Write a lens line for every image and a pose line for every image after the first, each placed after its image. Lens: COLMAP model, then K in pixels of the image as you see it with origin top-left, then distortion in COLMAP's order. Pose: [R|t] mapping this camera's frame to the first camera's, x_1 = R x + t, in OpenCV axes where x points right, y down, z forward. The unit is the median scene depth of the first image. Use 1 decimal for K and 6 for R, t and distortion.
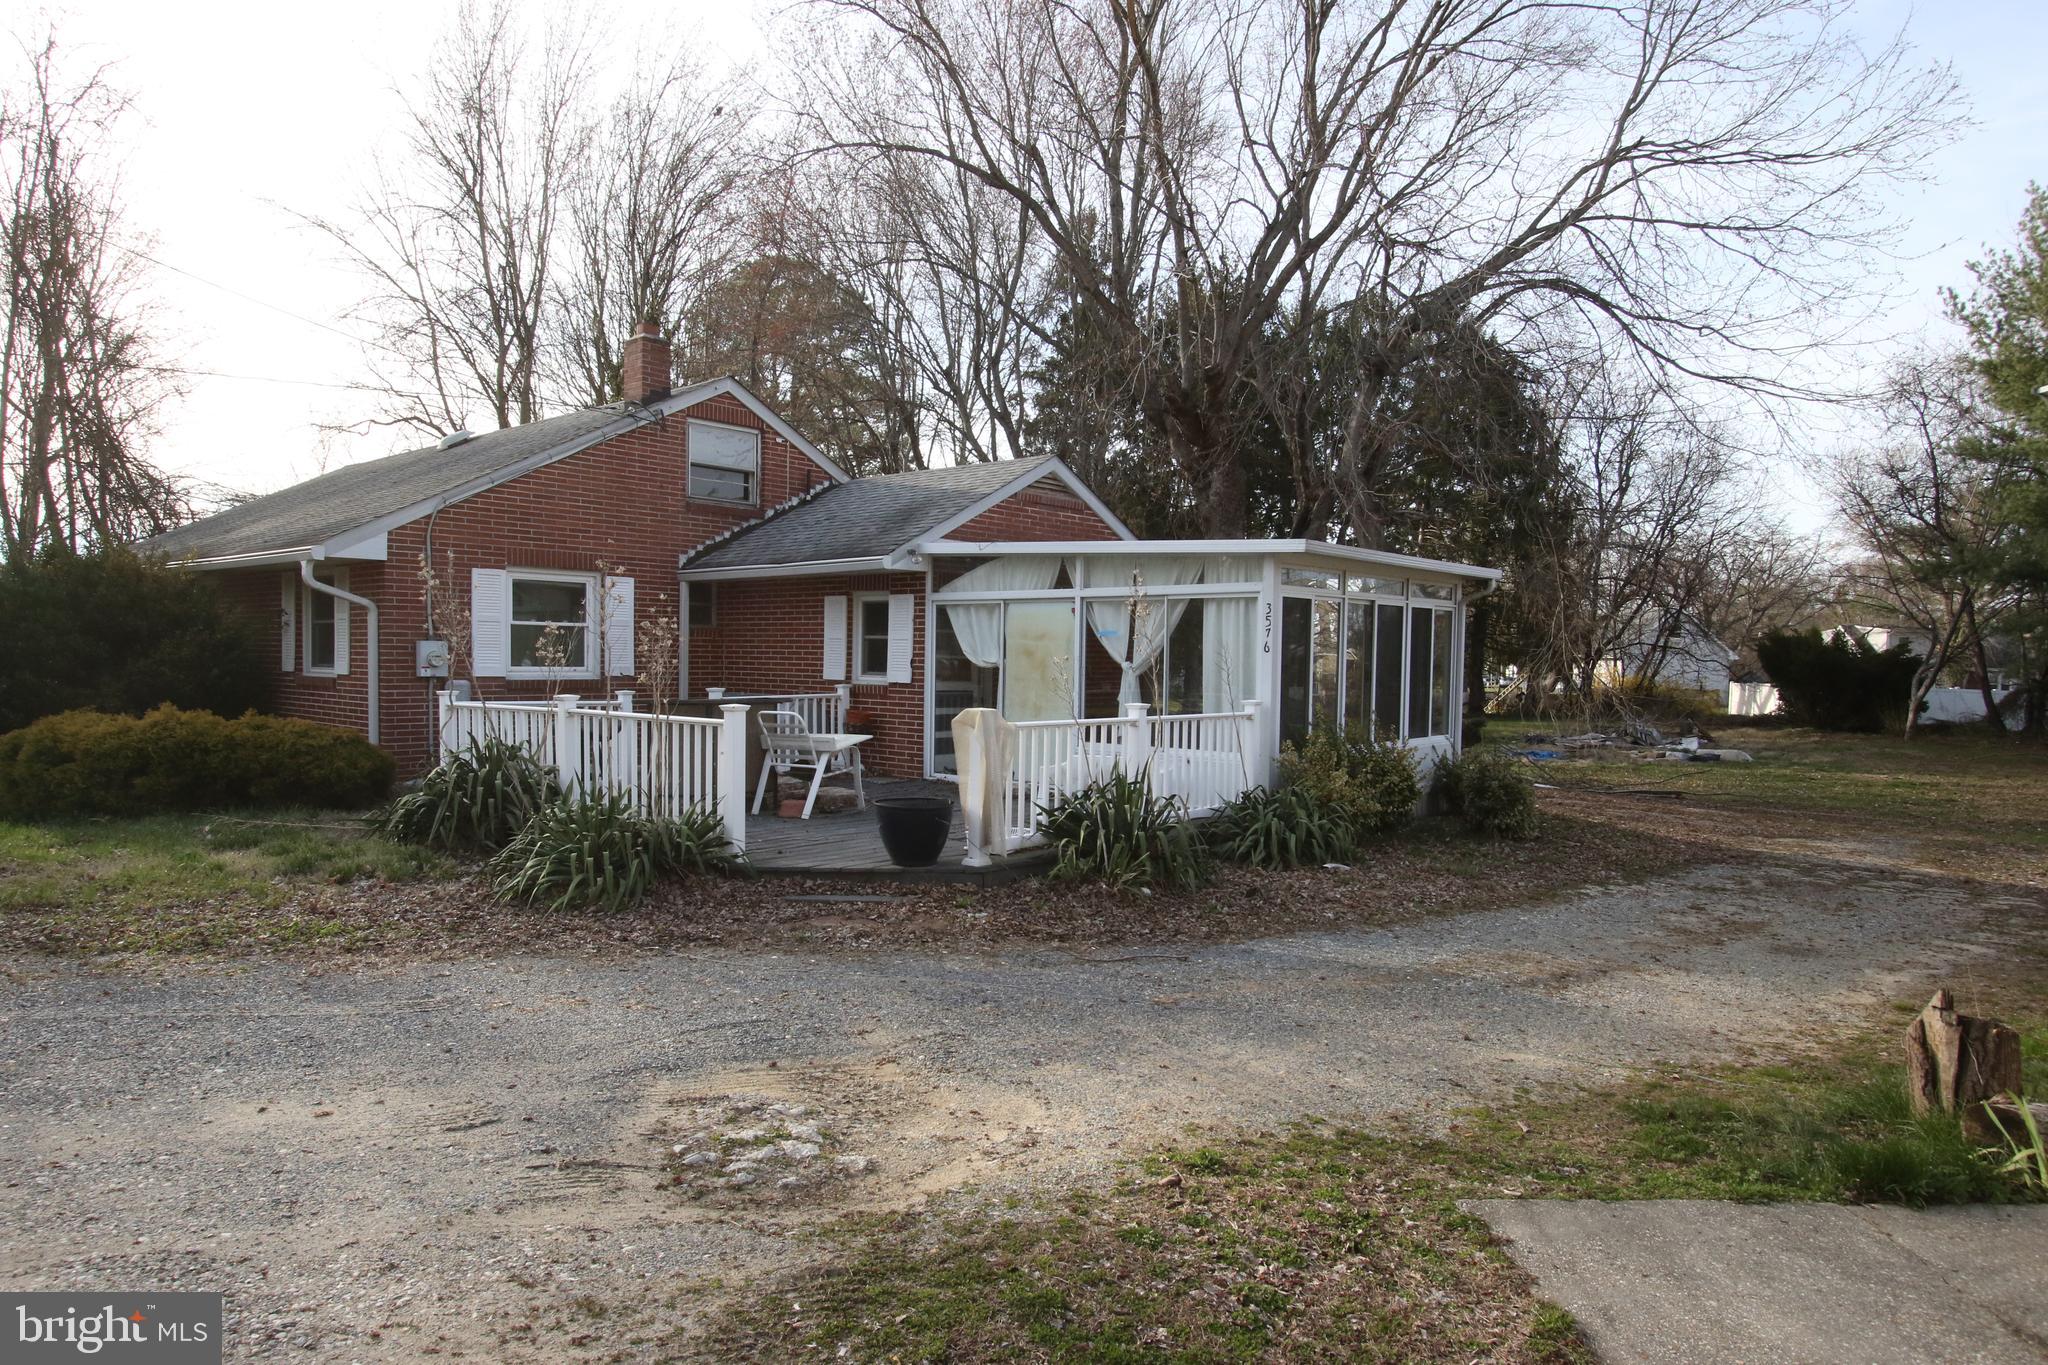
lens RADIAL K [[1223.4, 0, 993.0], [0, 1223.4, 712.3], [0, 0, 1]] dist [-0.012969, 0.009147]
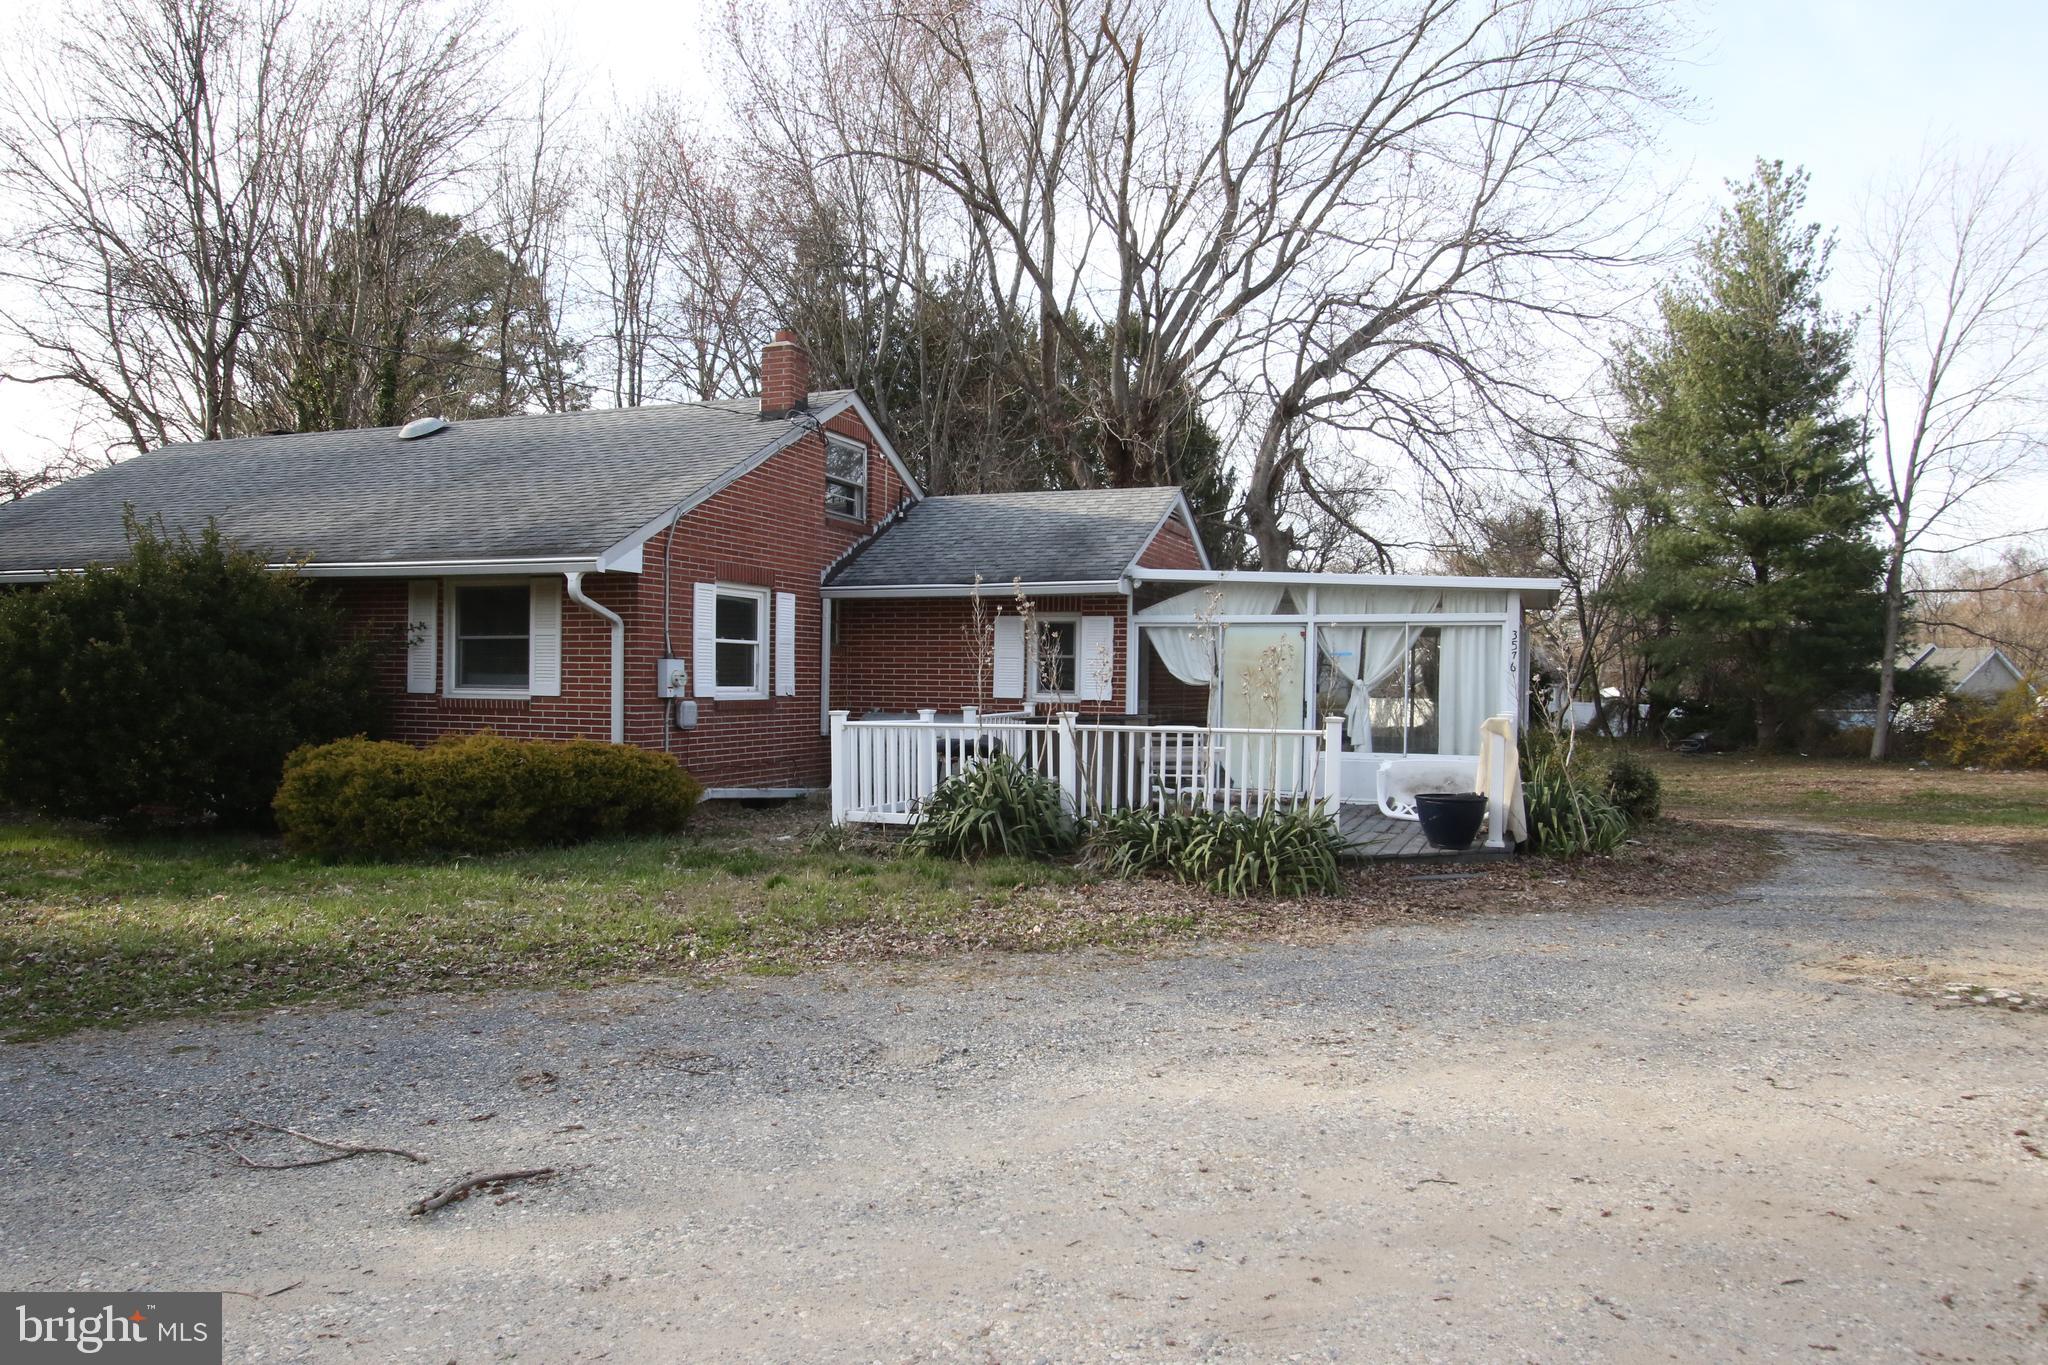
lens RADIAL K [[1388.8, 0, 1003.9], [0, 1388.8, 685.3], [0, 0, 1]] dist [-0.009884, 0.018136]
pose [[0.938090, -0.003929, 0.346369, -0.606884], [0.018321, 0.999099, -0.038287, 0.007597], [-0.345906, 0.042263, 0.937317, -0.093383]]
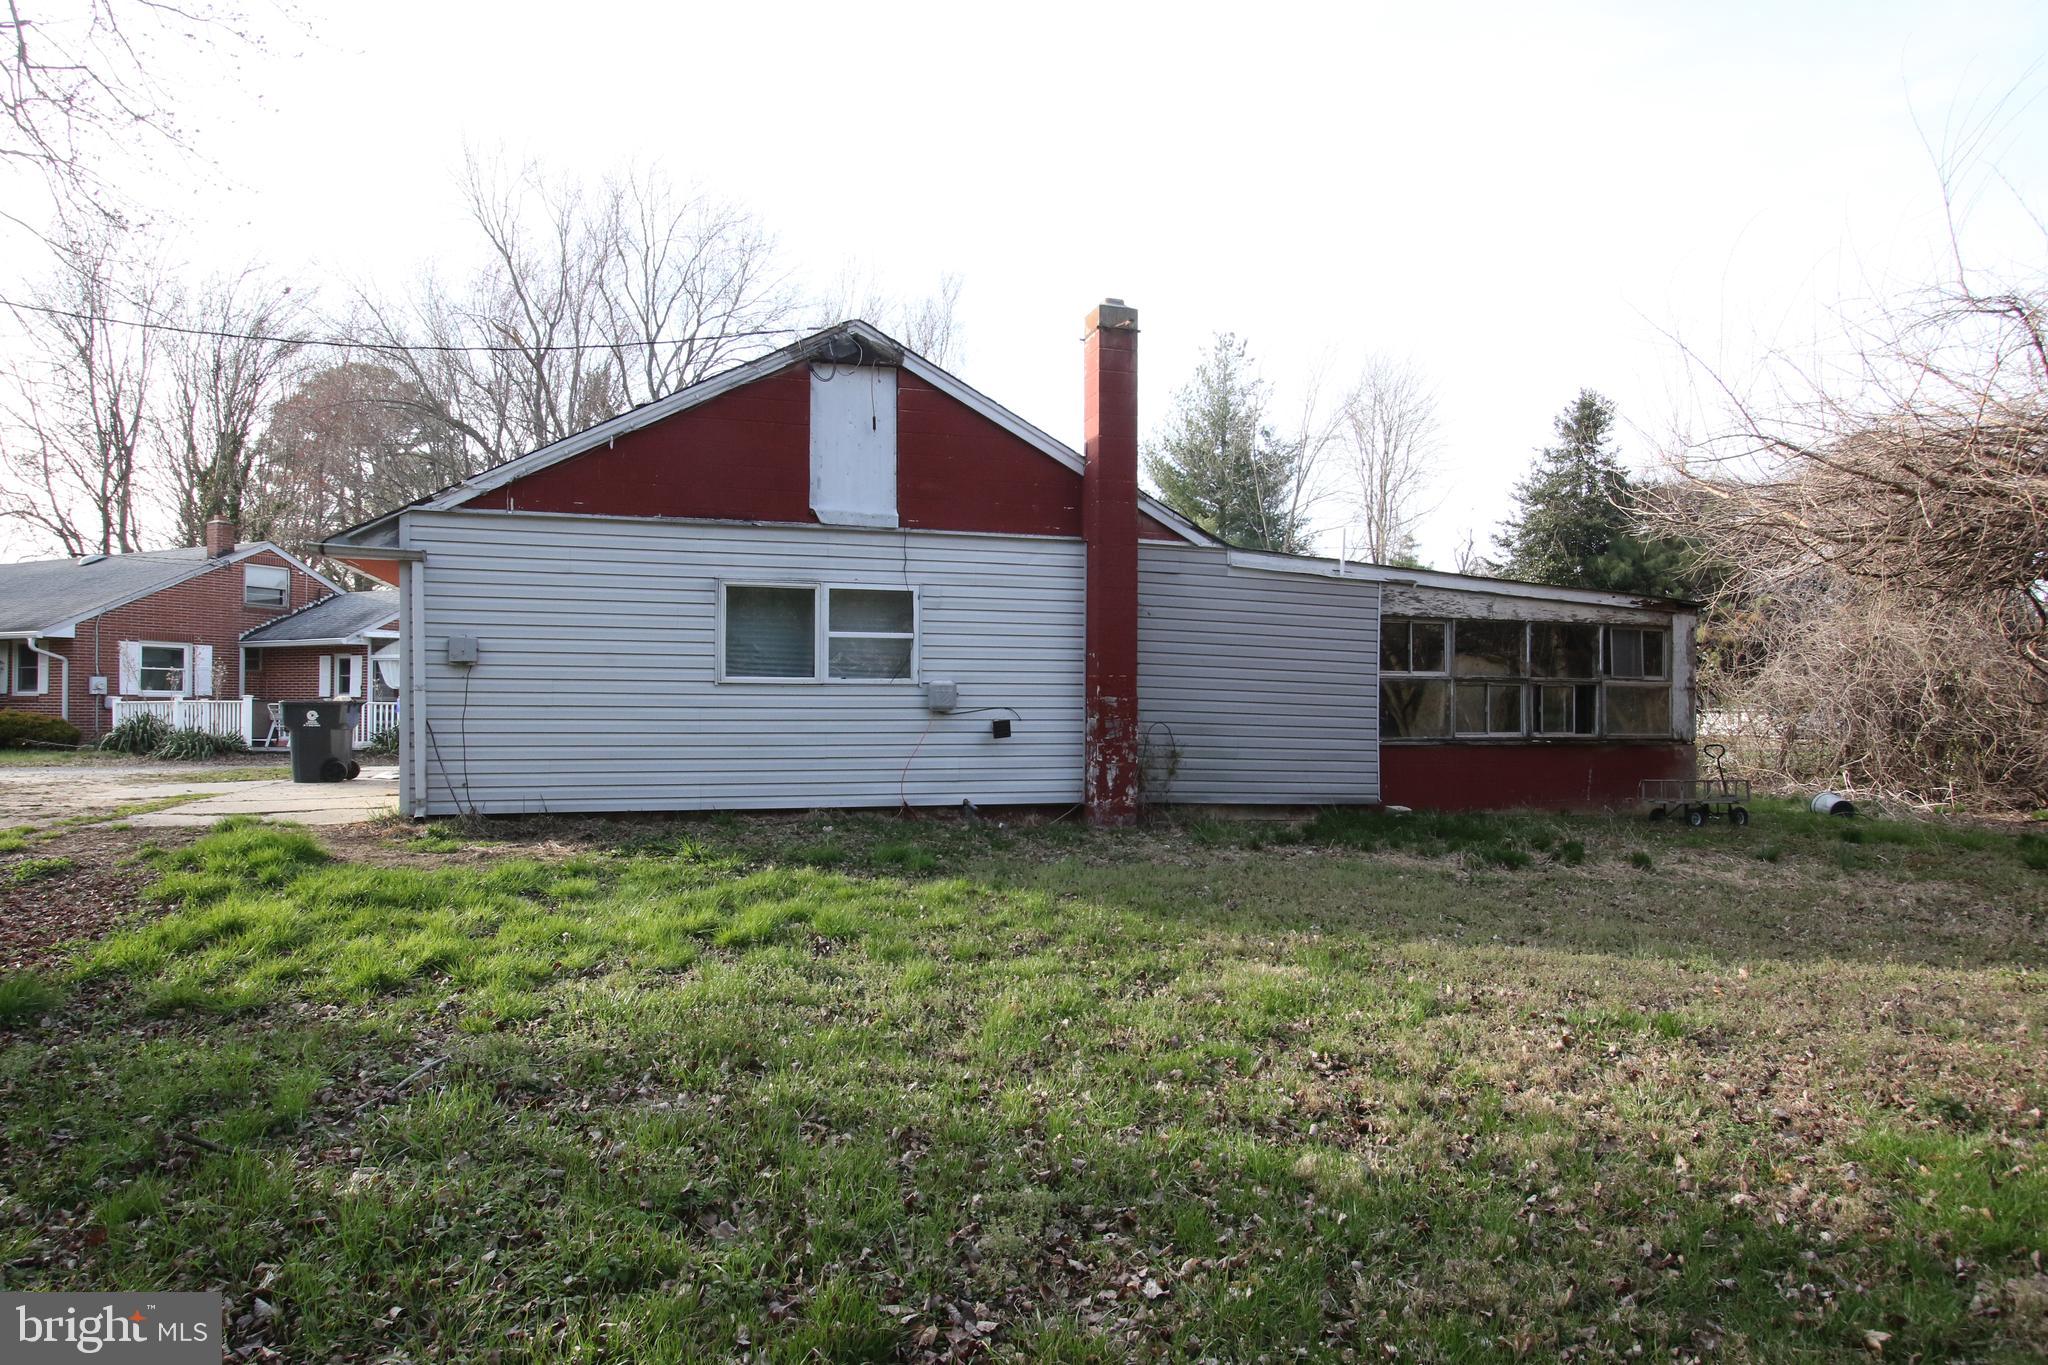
lens RADIAL K [[1223.4, 0, 1020.3], [0, 1223.4, 713.1], [0, 0, 1]] dist [-0.012969, 0.009147]
pose [[0.957877, -0.006724, 0.287099, 0.450991], [0.018617, 0.999077, -0.038713, 0.114466], [-0.286574, 0.042427, 0.957118, -1.445621]]
